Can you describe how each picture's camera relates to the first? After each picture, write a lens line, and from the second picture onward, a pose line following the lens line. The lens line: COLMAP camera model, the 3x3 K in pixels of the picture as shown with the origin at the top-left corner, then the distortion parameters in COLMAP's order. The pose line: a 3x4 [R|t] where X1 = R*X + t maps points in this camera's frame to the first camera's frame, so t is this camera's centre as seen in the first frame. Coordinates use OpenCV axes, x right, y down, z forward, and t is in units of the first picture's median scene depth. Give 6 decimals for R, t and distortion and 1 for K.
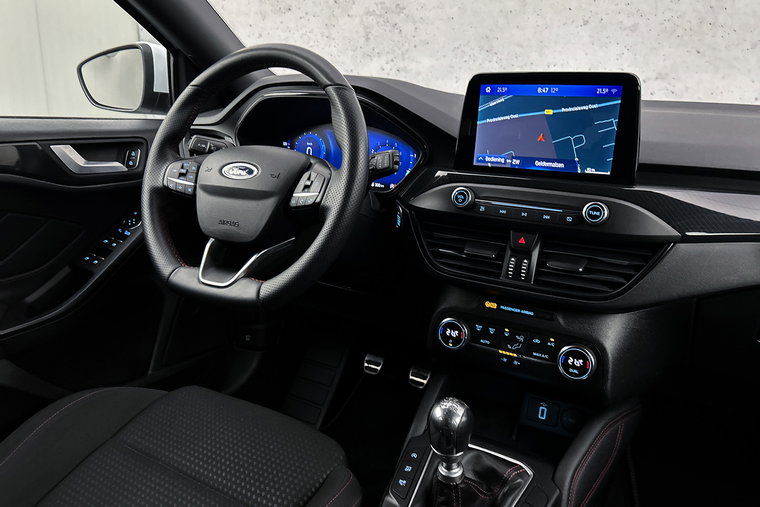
lens RADIAL K [[572.7, 0, 376.5], [0, 572.7, 251.4], [0, 0, 1]] dist [0.050287, -0.053154]
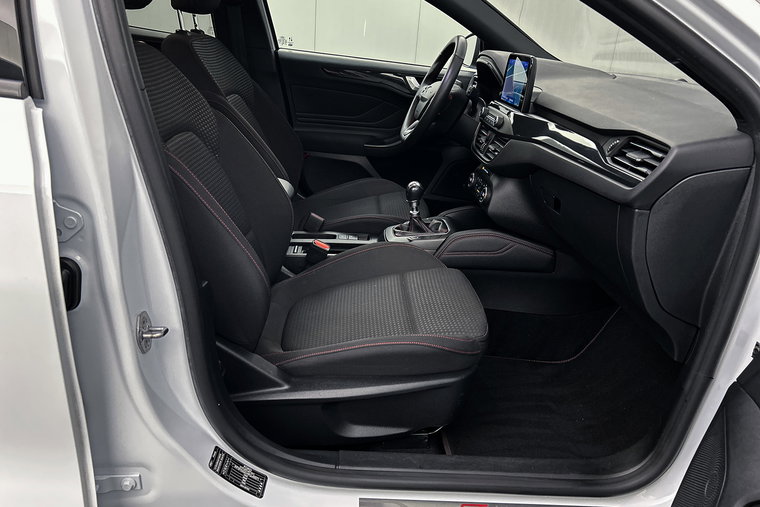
lens RADIAL K [[572.7, 0, 375.6], [0, 572.7, 258.5], [0, 0, 1]] dist [0.050287, -0.053154]
pose [[0.532288, 0.330823, -0.779247, 1.749425], [-0.286277, 0.936596, 0.202074, 0.091618], [0.796690, 0.115519, 0.593245, -0.497279]]
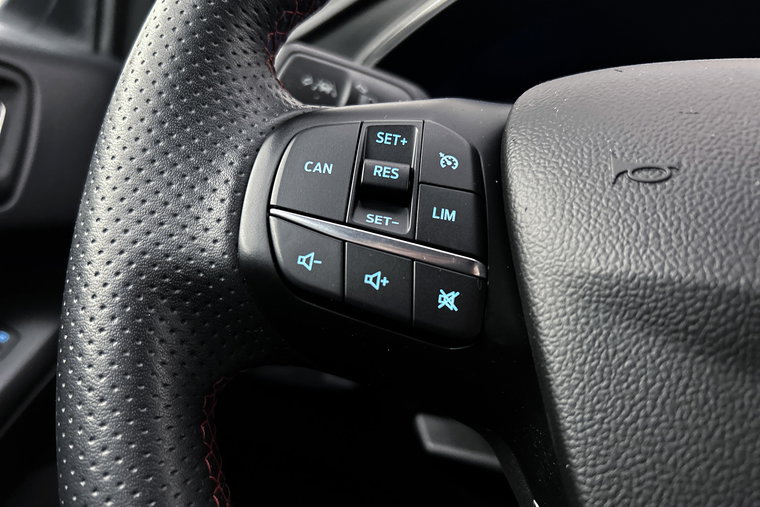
lens RADIAL K [[572.7, 0, 378.9], [0, 572.7, 250.7], [0, 0, 1]] dist [0.050287, -0.053154]
pose [[0.943952, 0.036699, 0.328037, -0.426315], [-0.026549, 0.999022, -0.035368, -0.124097], [-0.329014, 0.024677, 0.944003, 0.937855]]
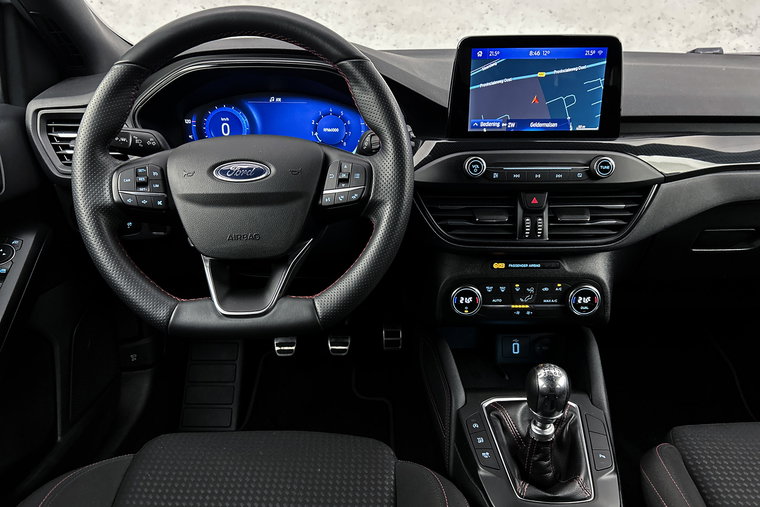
lens RADIAL K [[572.7, 0, 375.6], [0, 572.7, 250.6], [0, 0, 1]] dist [0.050287, -0.053154]
pose [[0.867507, -0.203880, 0.453724, -0.475068], [0.152578, 0.977238, 0.147395, -0.124013], [-0.473447, -0.058638, 0.878868, 0.197742]]
